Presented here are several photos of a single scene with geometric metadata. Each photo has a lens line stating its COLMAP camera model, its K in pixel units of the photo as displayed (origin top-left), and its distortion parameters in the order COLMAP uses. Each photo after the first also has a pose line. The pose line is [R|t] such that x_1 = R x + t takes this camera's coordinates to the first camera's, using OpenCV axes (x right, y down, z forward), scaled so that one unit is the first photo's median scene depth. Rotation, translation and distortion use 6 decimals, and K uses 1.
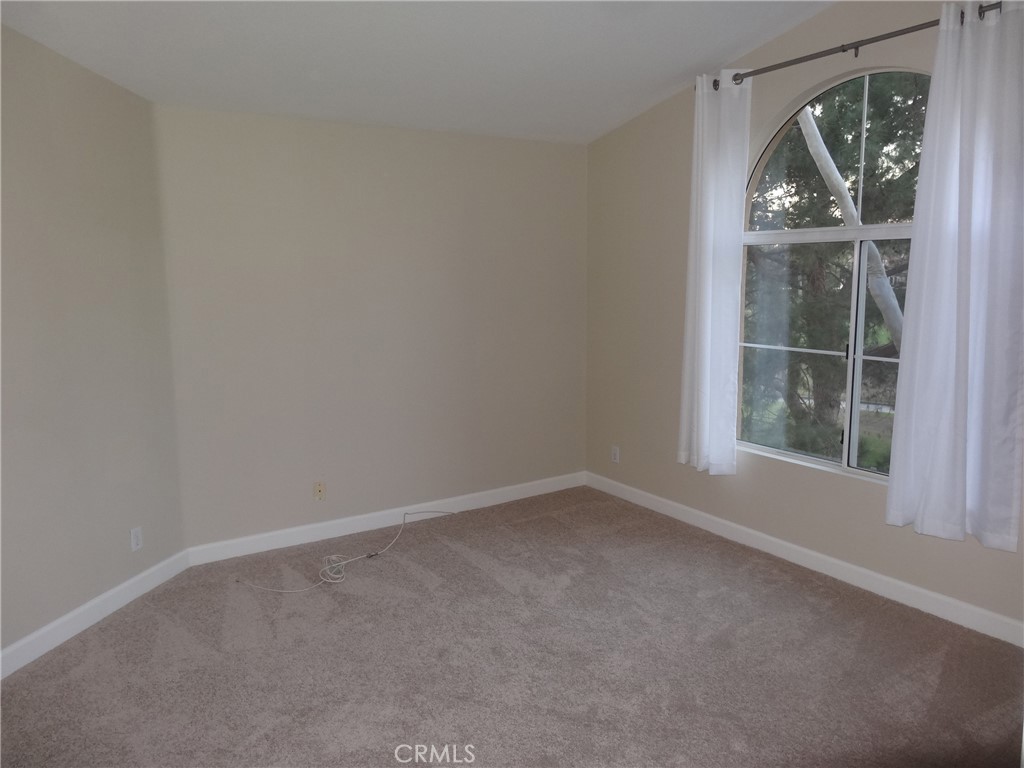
lens RADIAL K [[757.6, 0, 533.7], [0, 757.6, 383.2], [0, 0, 1]] dist [-0.003577, 0.003036]
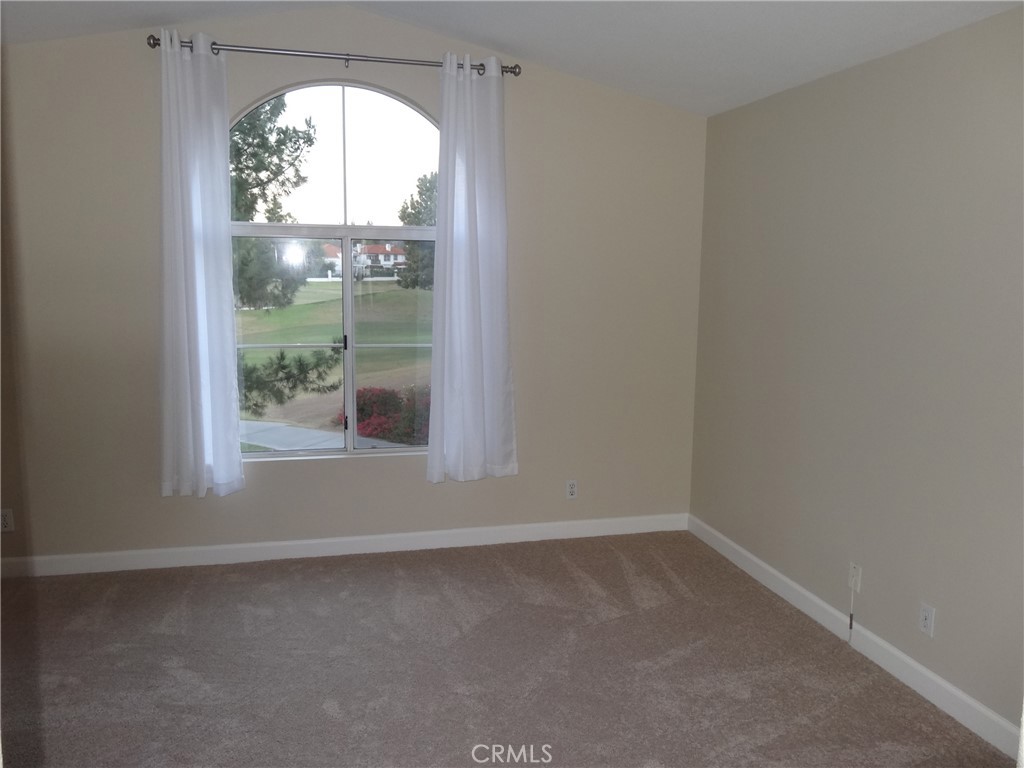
lens RADIAL K [[757.6, 0, 533.7], [0, 757.6, 383.2], [0, 0, 1]] dist [-0.003577, 0.003036]
pose [[0.338640, -0.130278, 0.931853, -0.501876], [0.121482, 0.988133, 0.093999, -0.053596], [-0.933041, 0.081372, 0.350448, 0.386964]]
